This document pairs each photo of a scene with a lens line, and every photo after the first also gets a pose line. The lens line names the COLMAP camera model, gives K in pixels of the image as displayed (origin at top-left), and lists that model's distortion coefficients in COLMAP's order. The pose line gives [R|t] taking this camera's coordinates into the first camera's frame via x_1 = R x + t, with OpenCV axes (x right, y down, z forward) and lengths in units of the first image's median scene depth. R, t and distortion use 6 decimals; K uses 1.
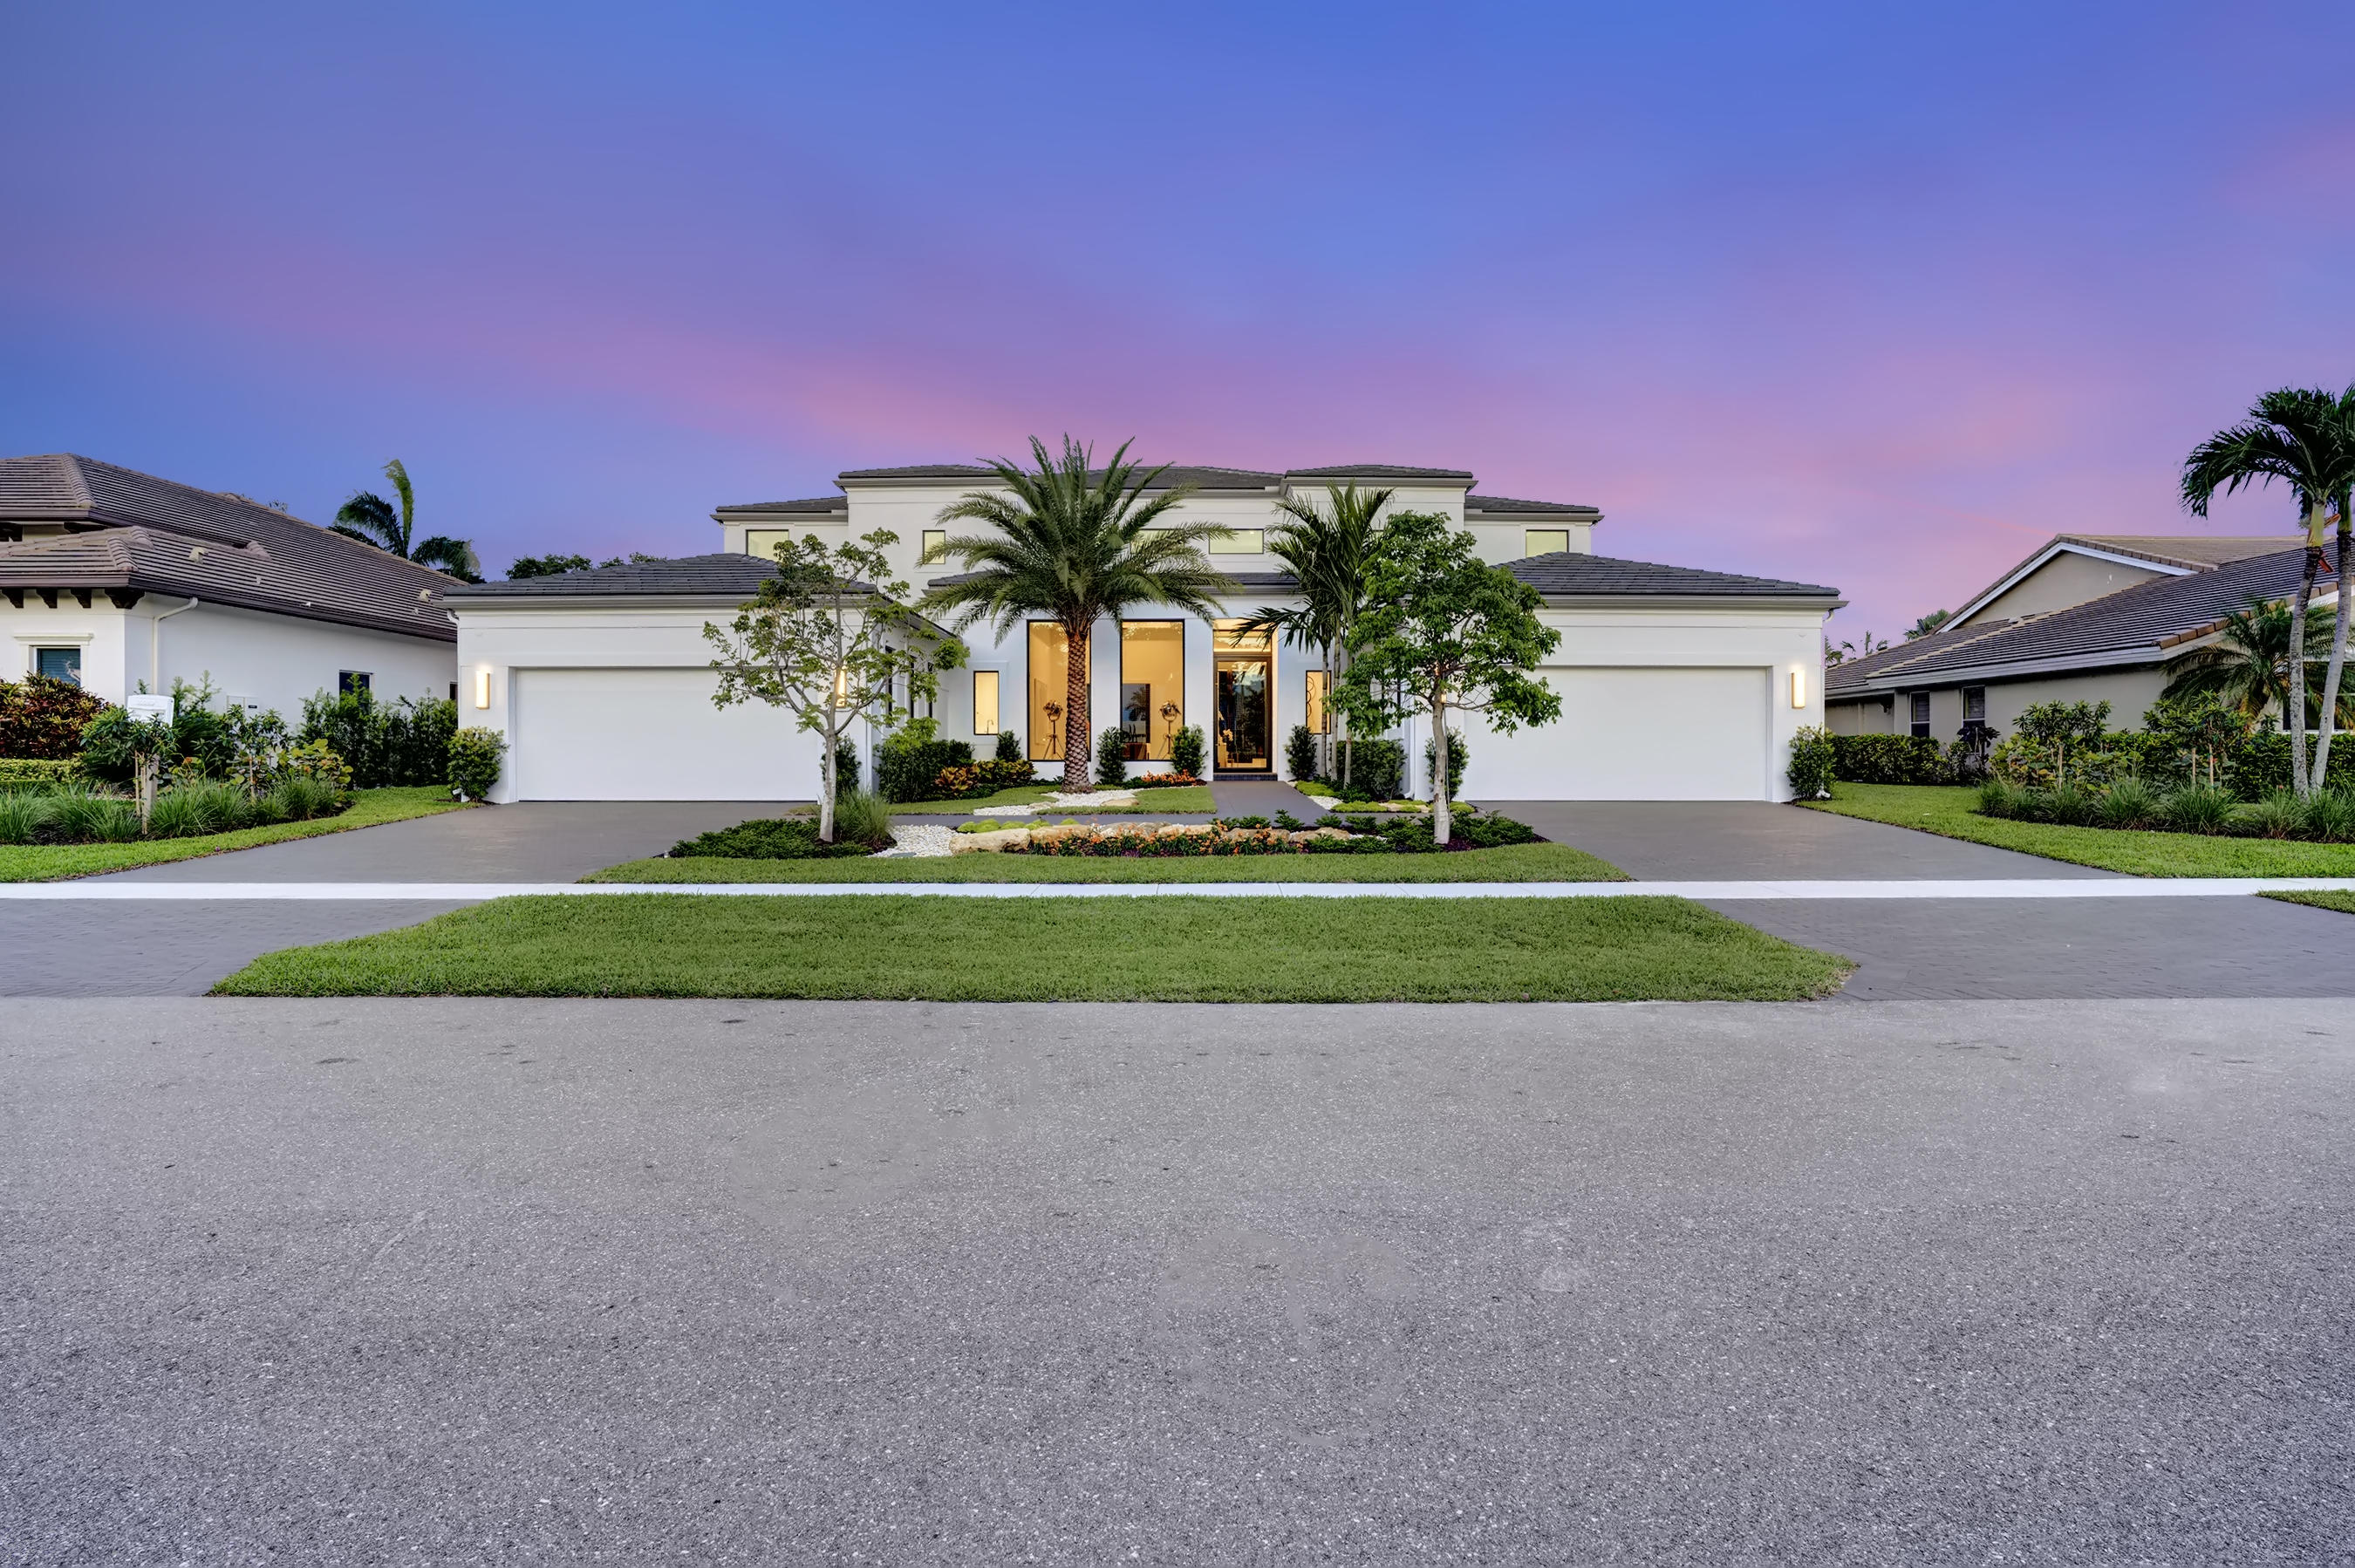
lens RADIAL K [[1226.0, 0, 1170.0], [0, 1226.0, 738.7], [0, 0, 1]] dist [-0.002475, -0.000307]
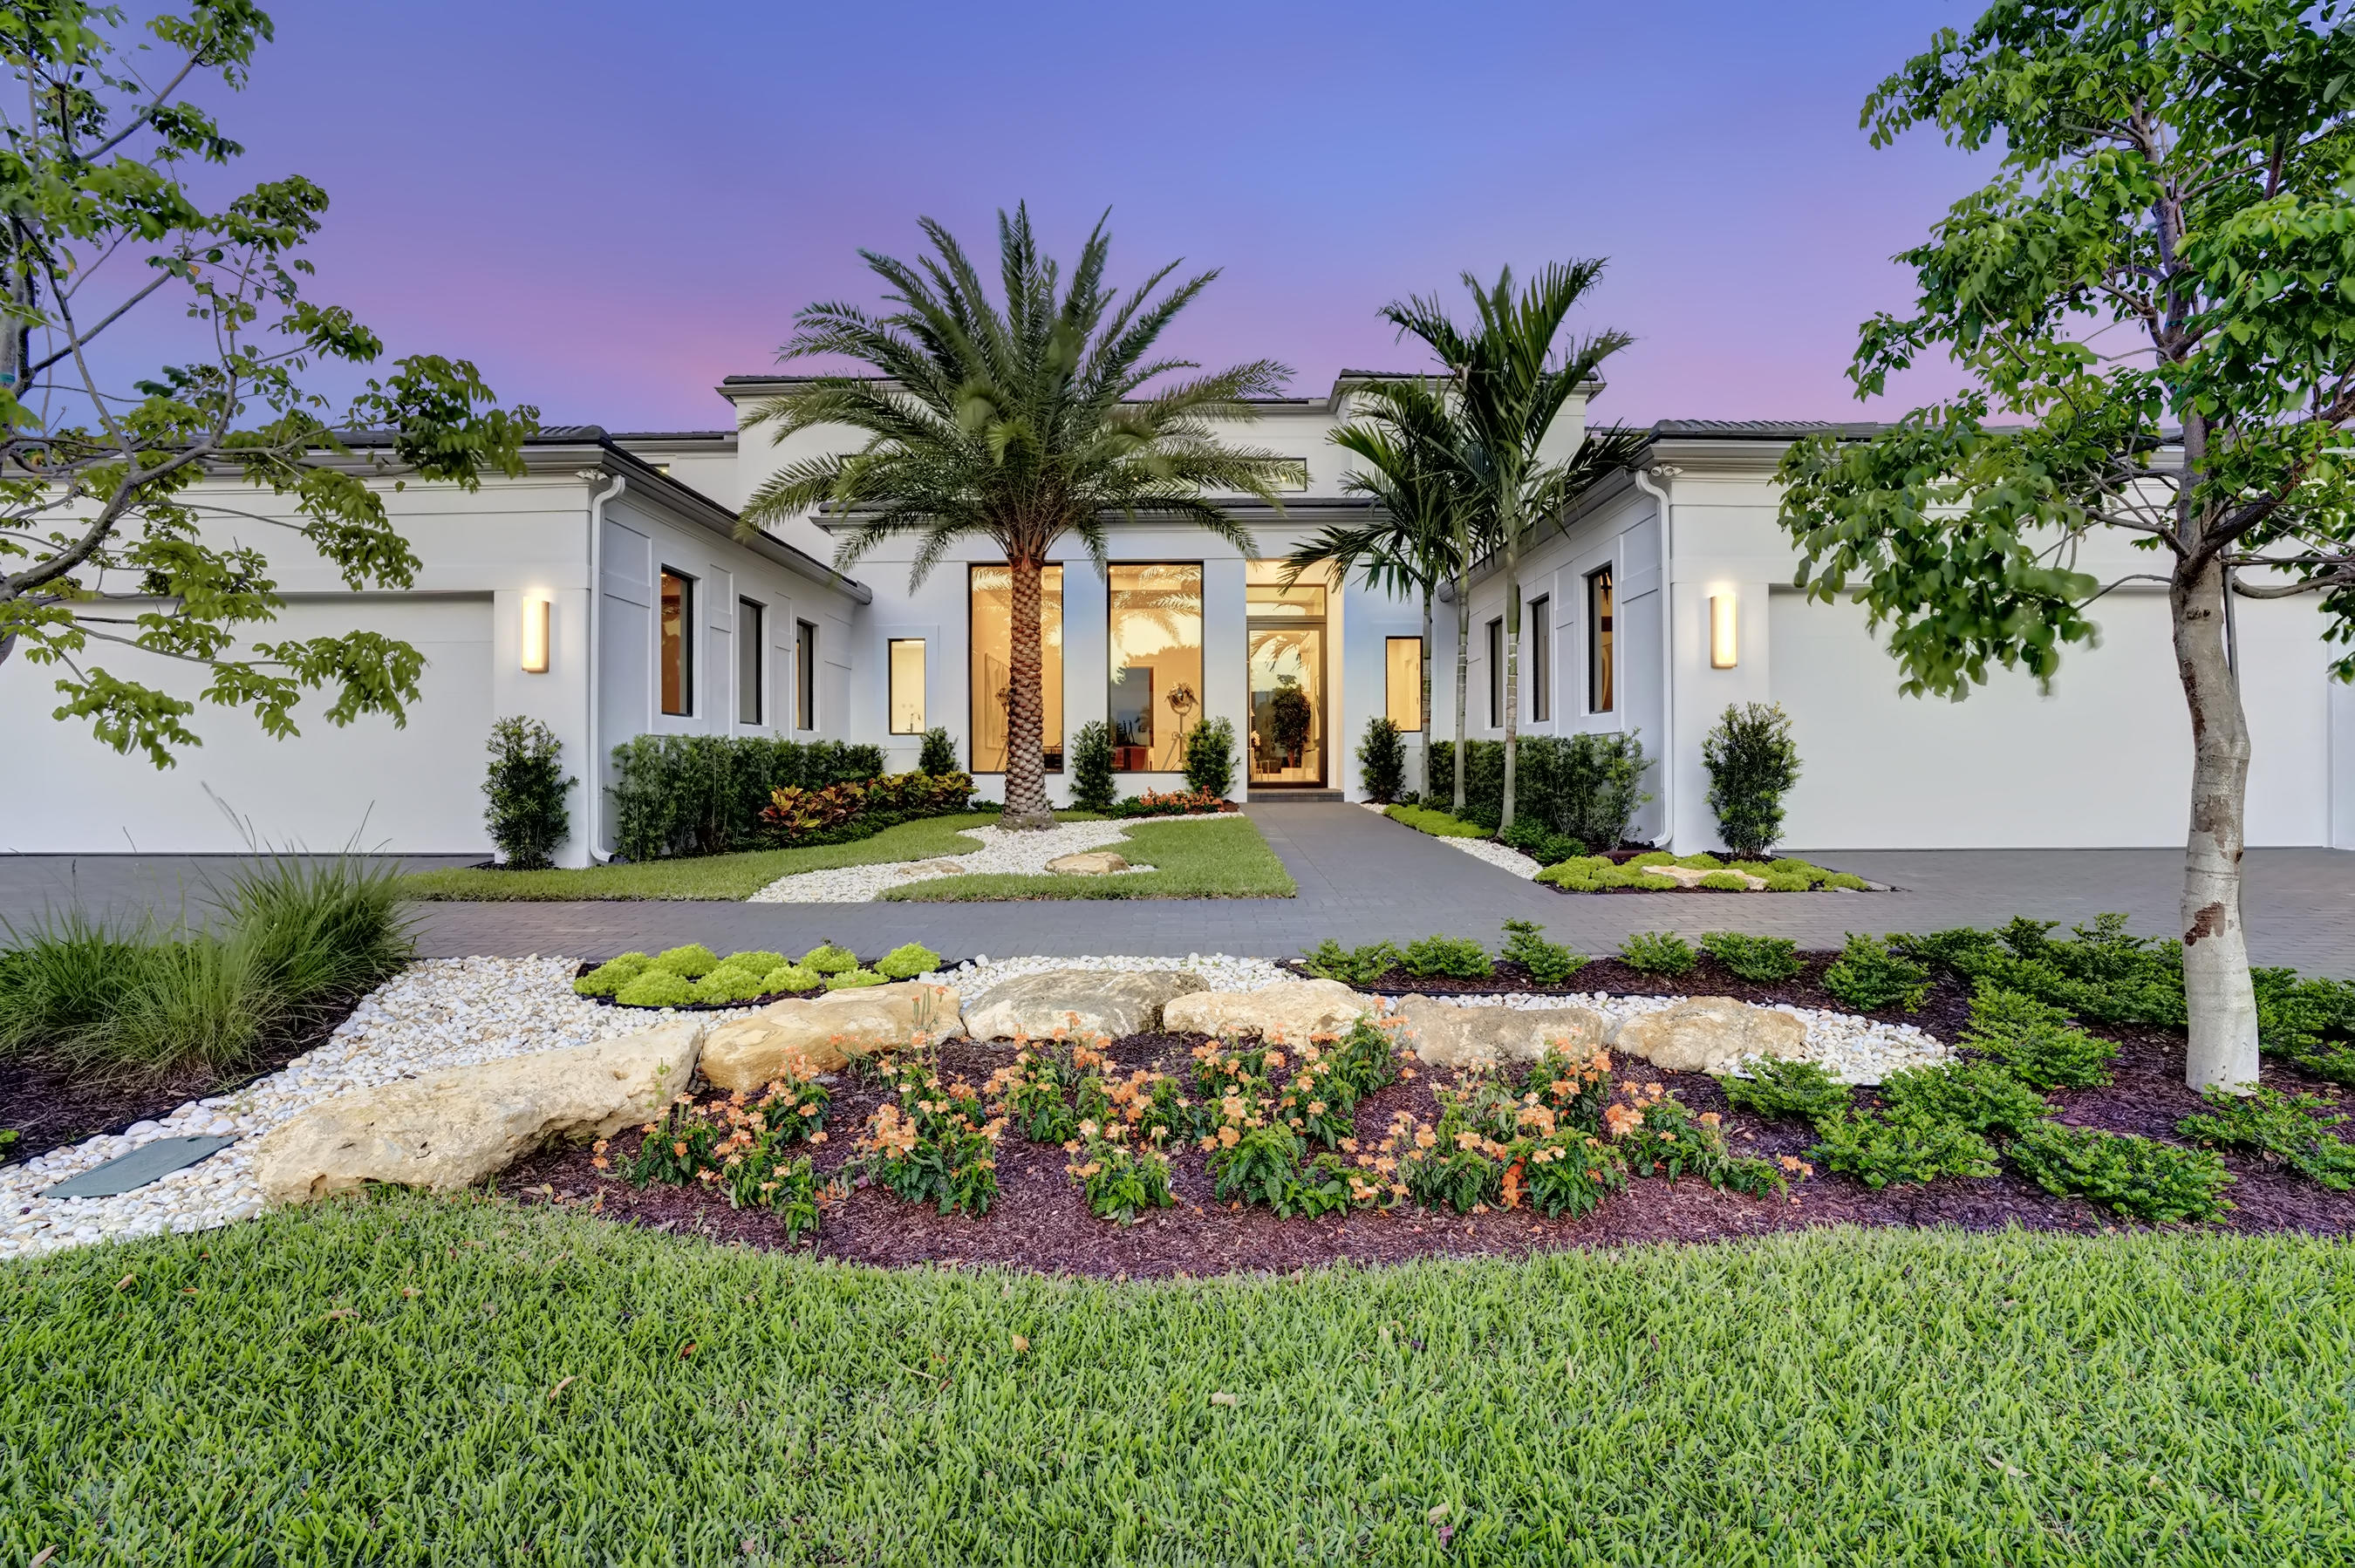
lens RADIAL K [[1120.3, 0, 1170.0], [0, 1120.3, 752.0], [0, 0, 1]] dist [-0.067896, 0.027236]
pose [[0.999948, -0.004101, -0.009322, -0.001001], [0.004121, 0.999989, 0.002074, 0.005792], [0.009313, -0.002112, 0.999954, 0.408036]]
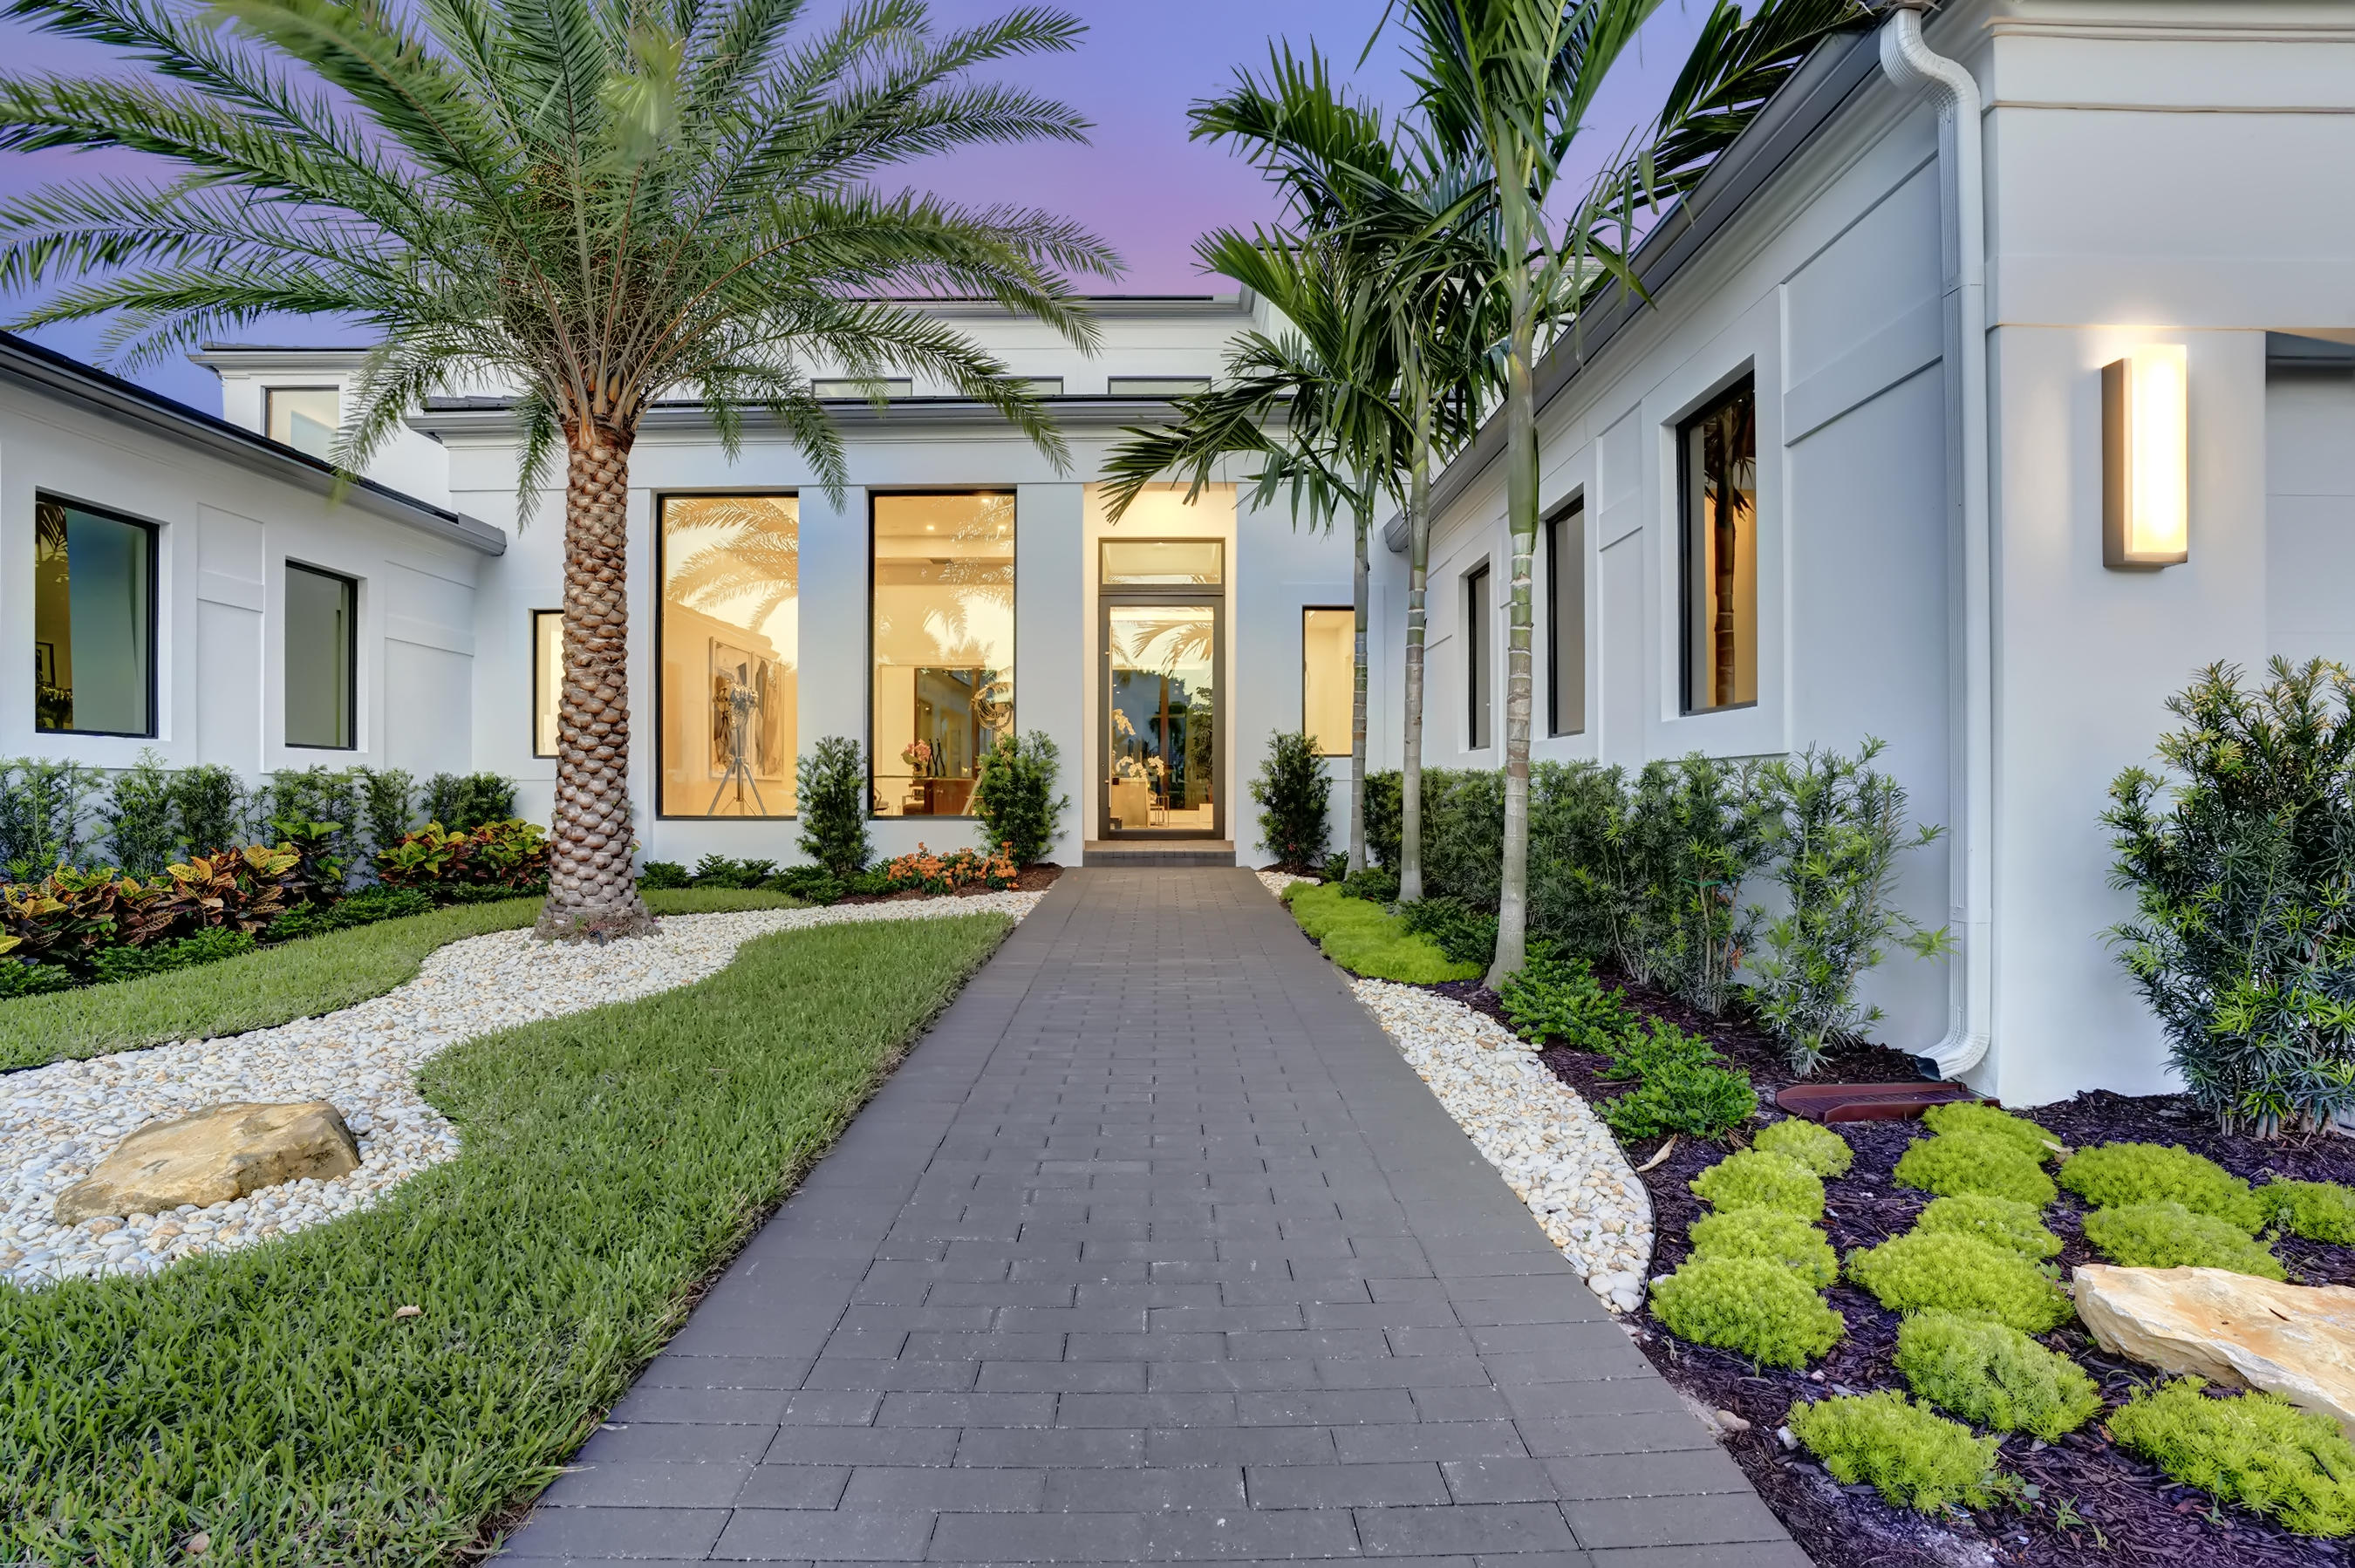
lens RADIAL K [[1154.2, 0, 1125.4], [0, 1154.2, 774.4], [0, 0, 1]] dist [-0.065273, 0.030807]
pose [[0.999860, -0.000836, -0.016722, 0.058444], [0.000807, 0.999998, -0.001711, 0.003465], [0.016723, 0.001698, 0.999859, 0.626684]]
